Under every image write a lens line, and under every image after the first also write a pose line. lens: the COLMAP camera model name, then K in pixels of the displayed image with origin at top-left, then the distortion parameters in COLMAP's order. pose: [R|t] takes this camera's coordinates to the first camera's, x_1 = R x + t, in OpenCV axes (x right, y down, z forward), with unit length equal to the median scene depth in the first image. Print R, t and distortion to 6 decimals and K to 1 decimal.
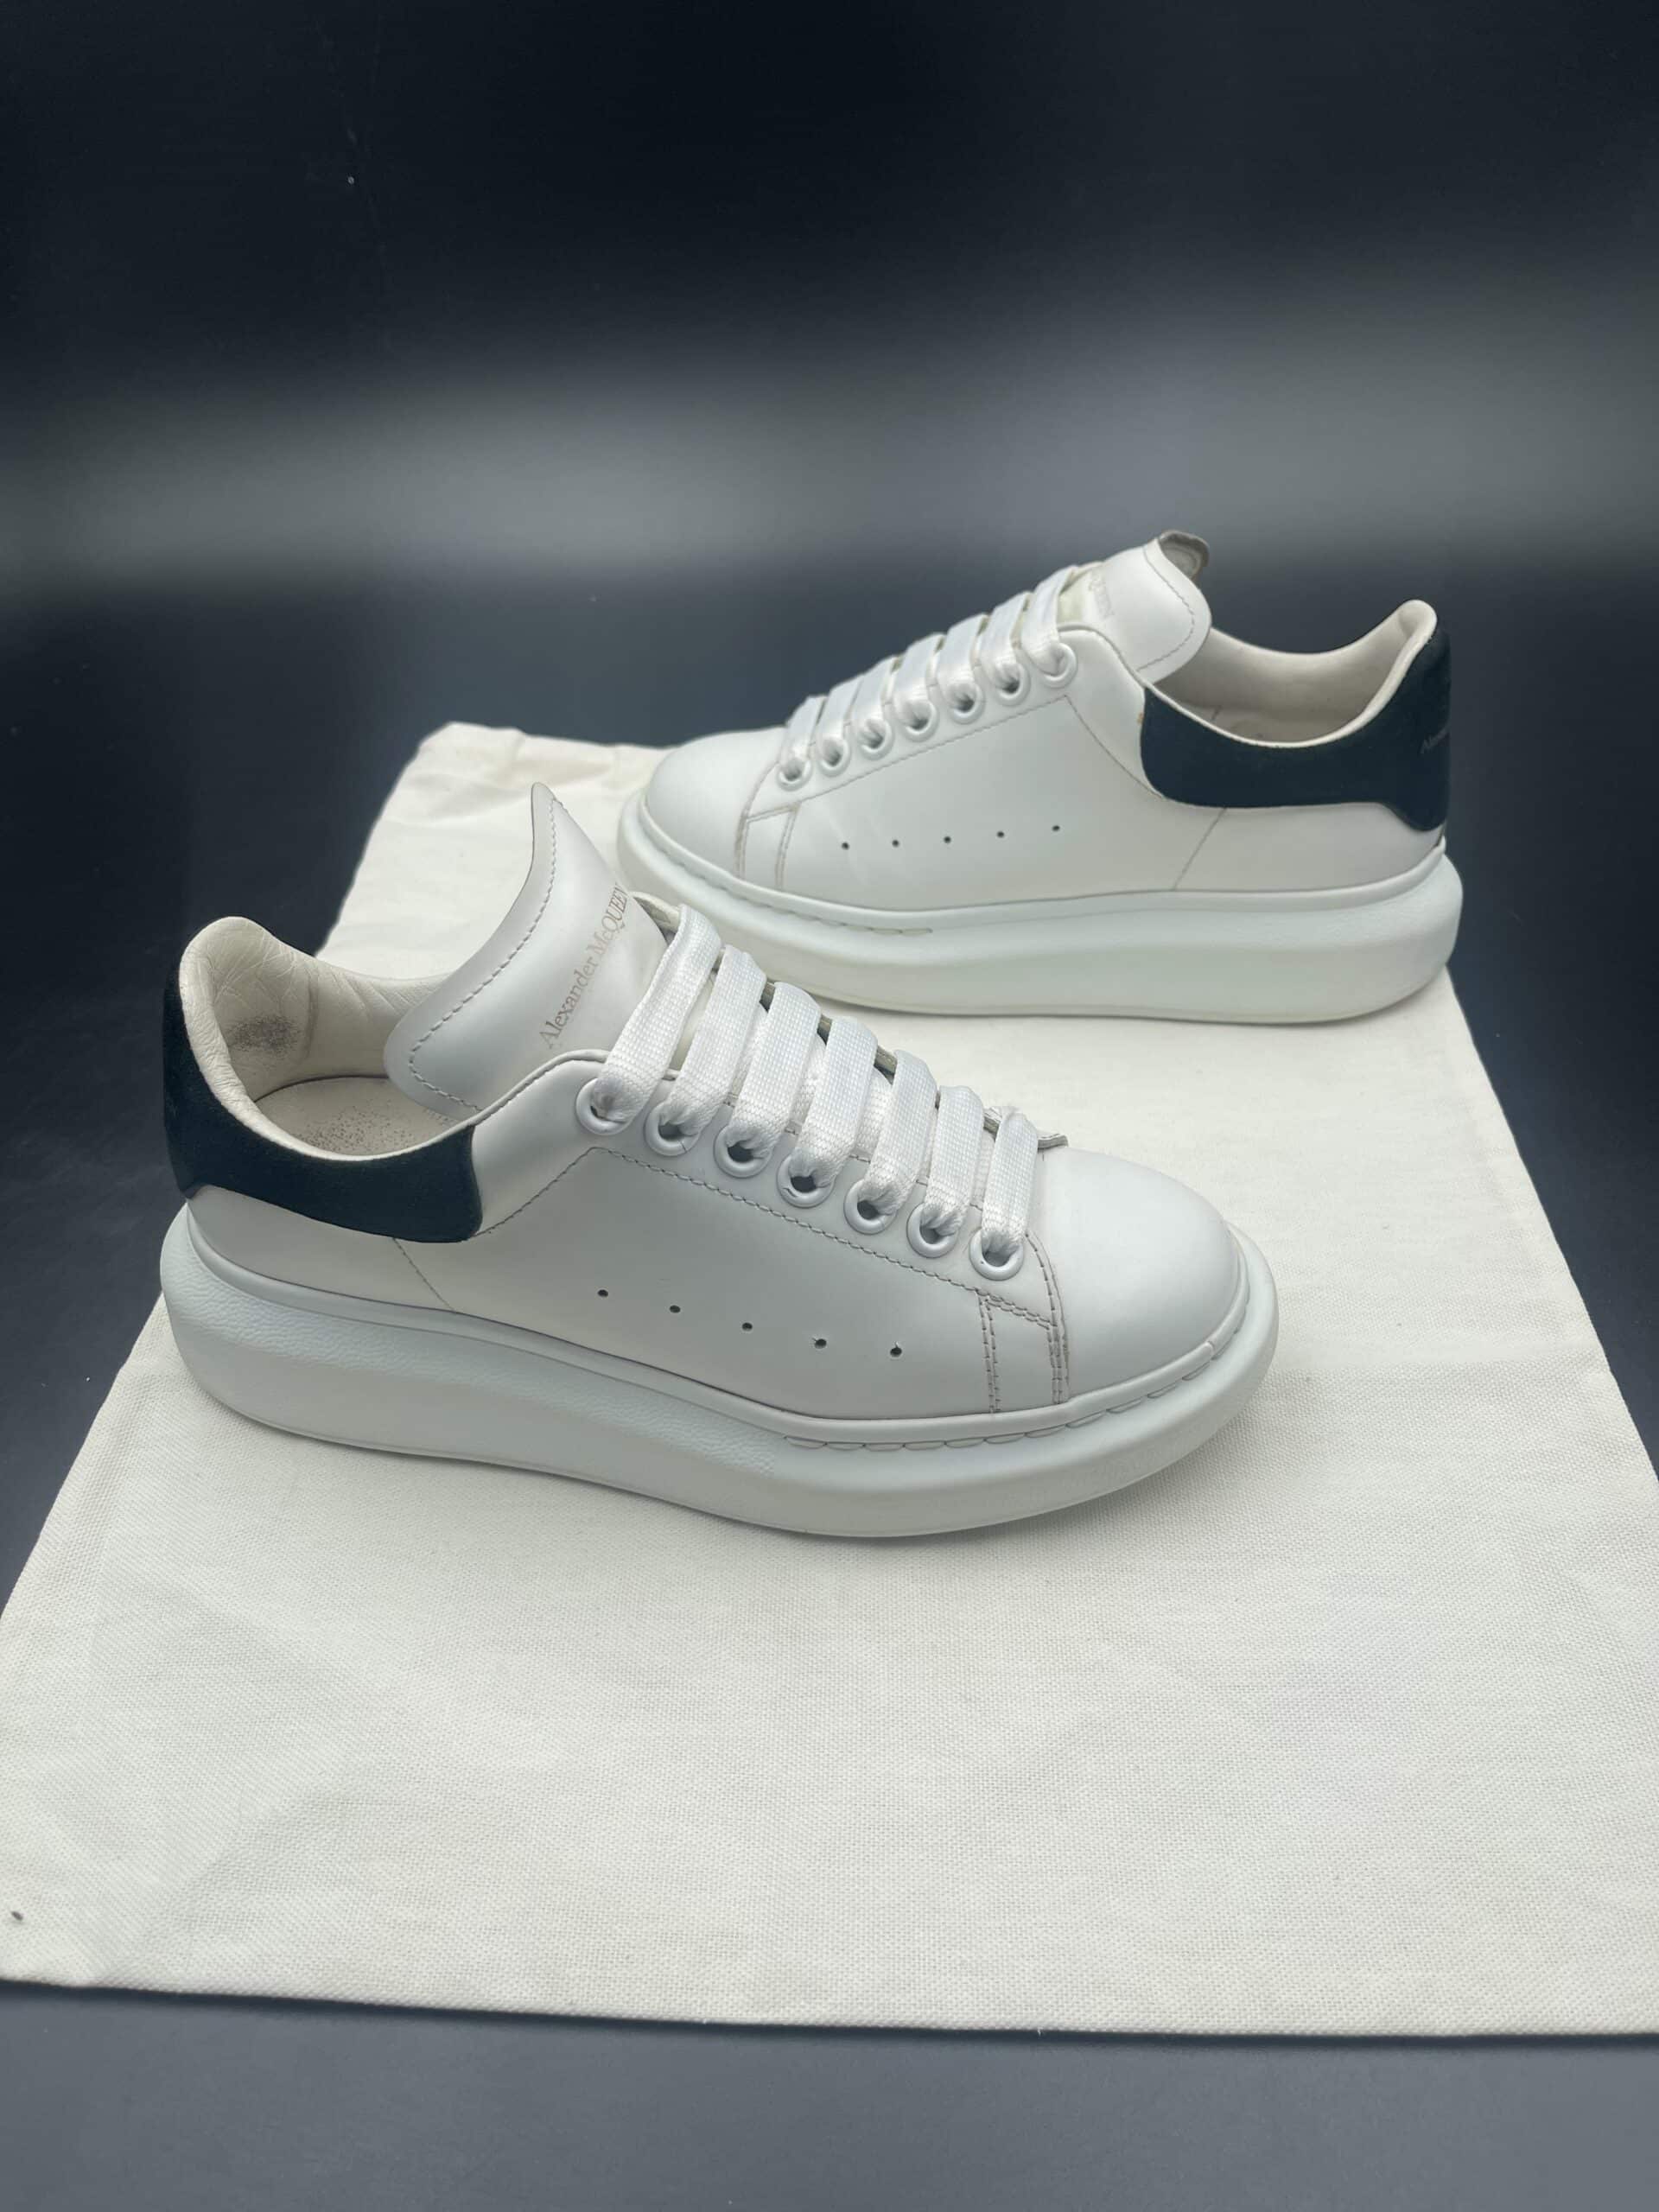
lens RADIAL K [[1703.4, 0, 810.0], [0, 1703.4, 1090.4], [0, 0, 1]] dist [0.042513, -0.068577]
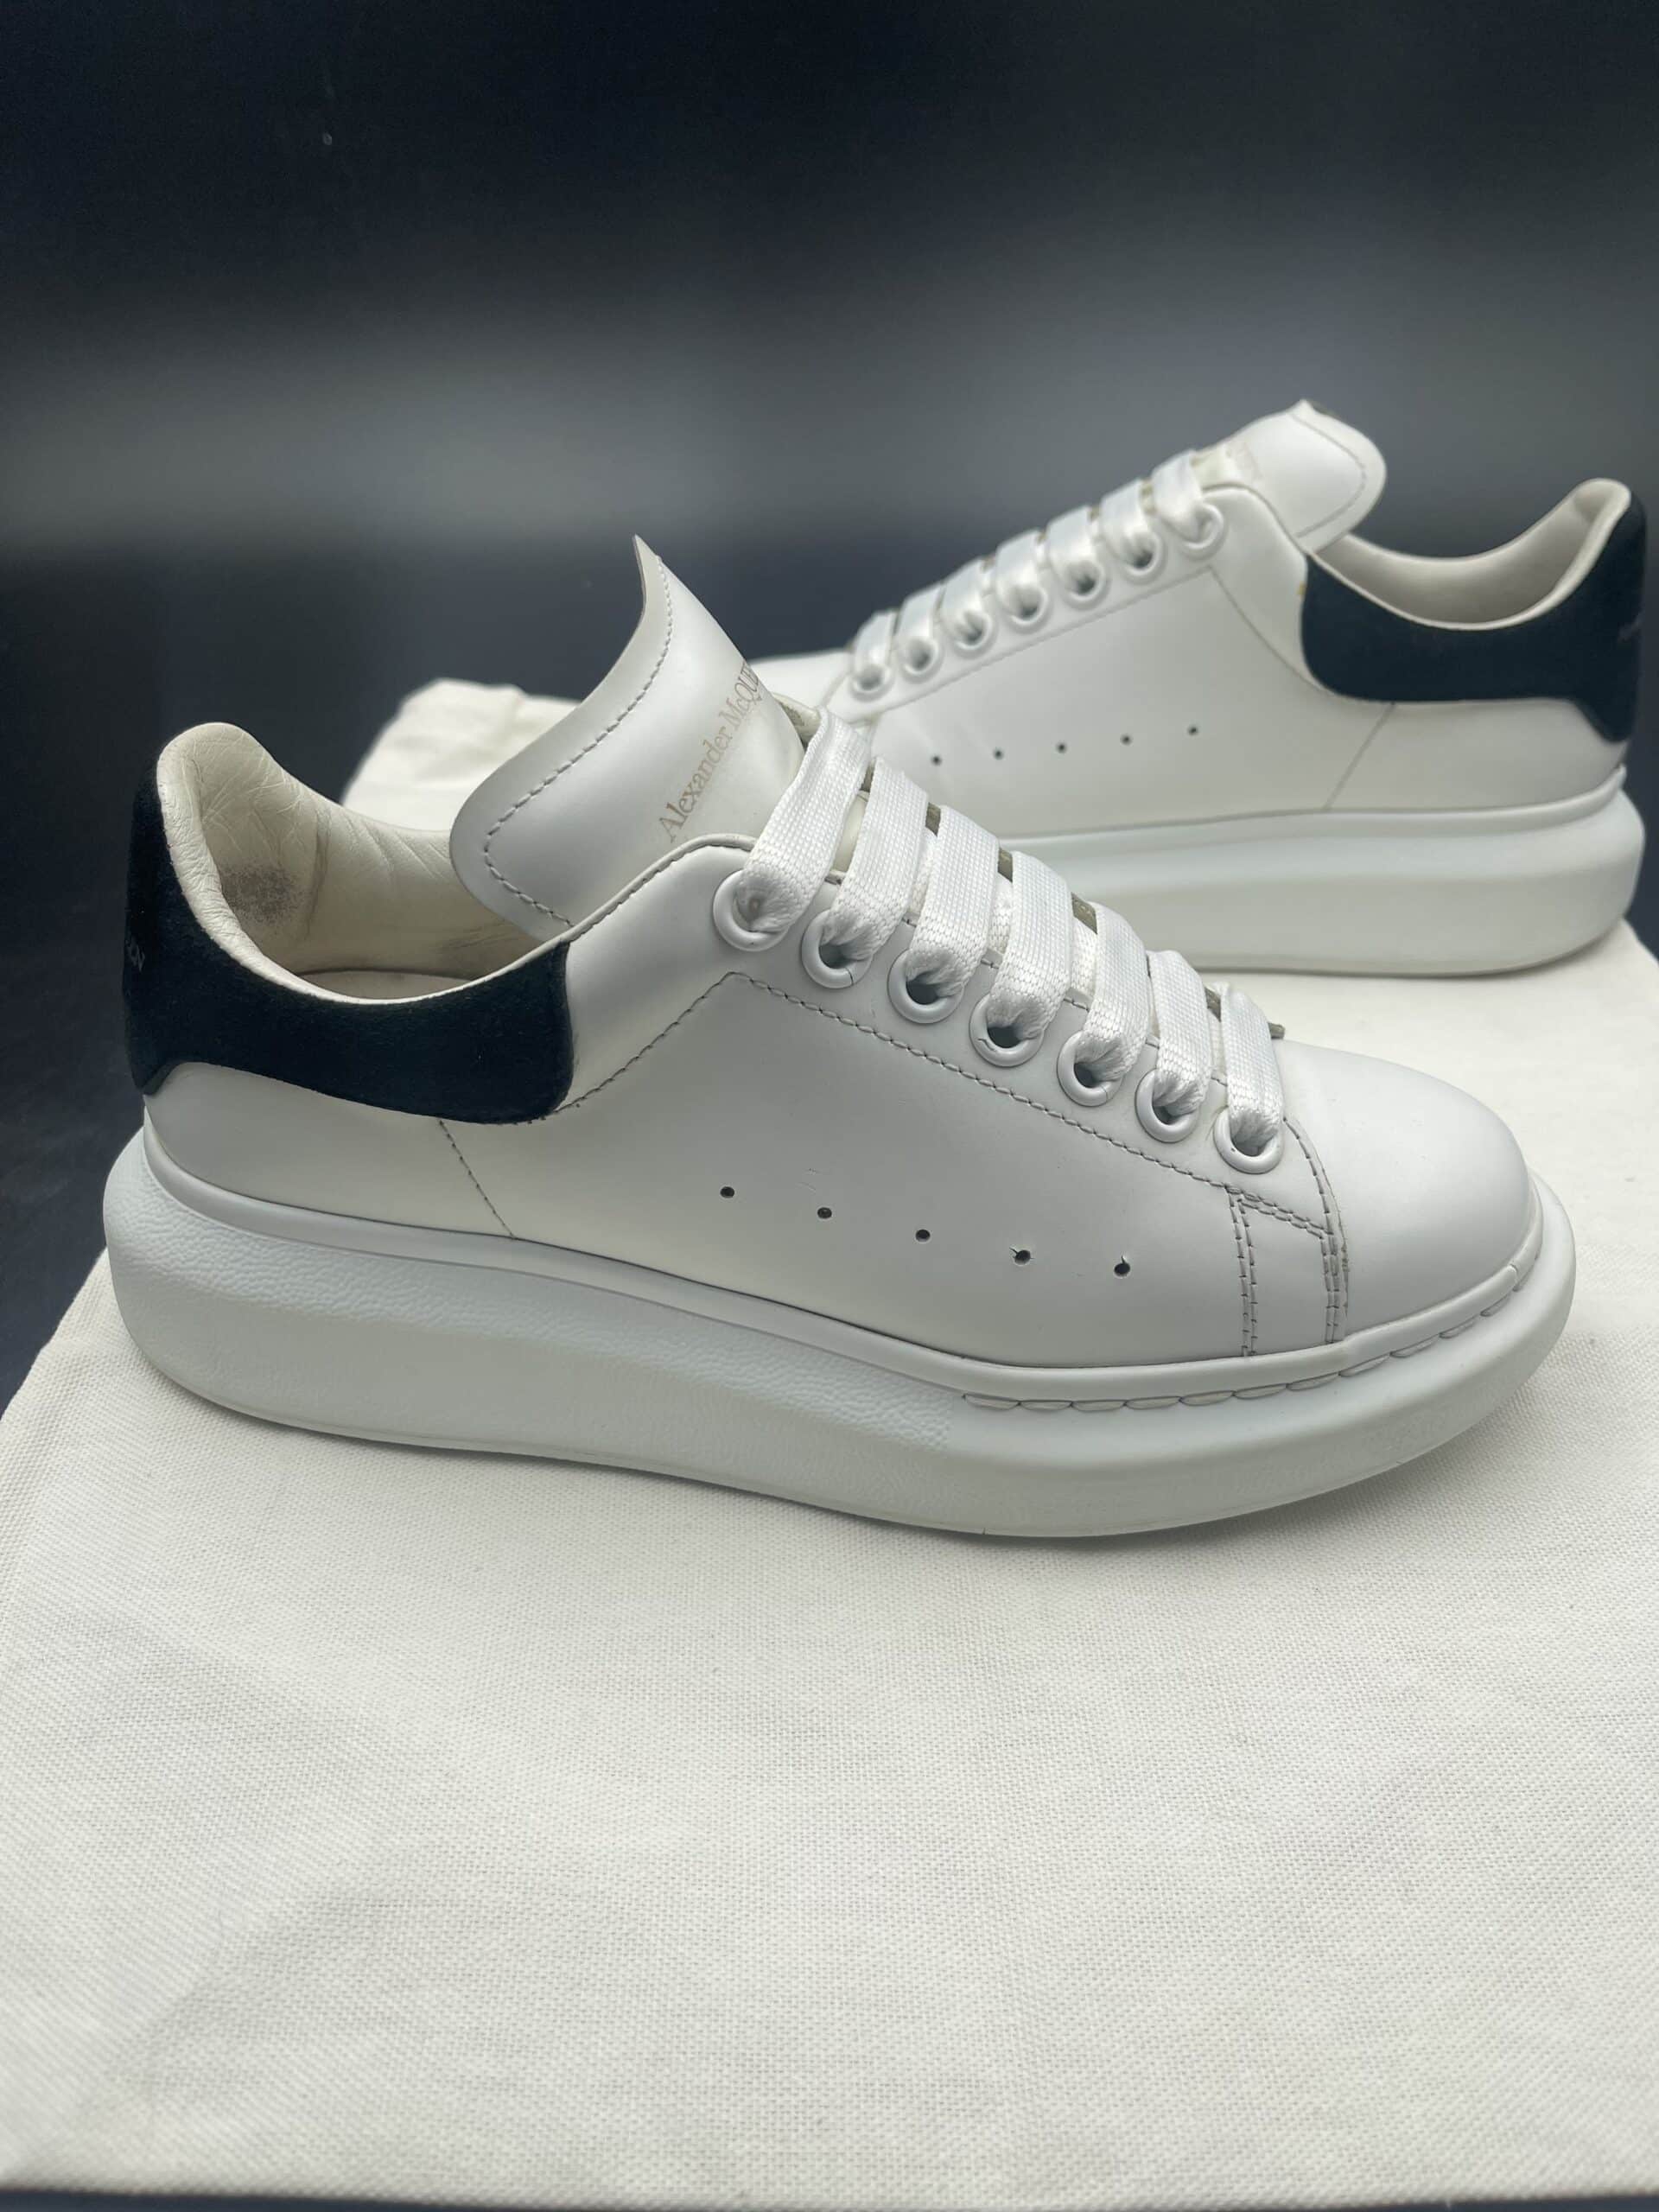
lens RADIAL K [[1703.4, 0, 808.1], [0, 1703.4, 1100.3], [0, 0, 1]] dist [0.042513, -0.068577]
pose [[0.998289, 0.001995, 0.058442, -0.126299], [0.003928, 0.994872, -0.101066, 0.150168], [-0.058344, 0.101123, 0.993162, 0.251897]]
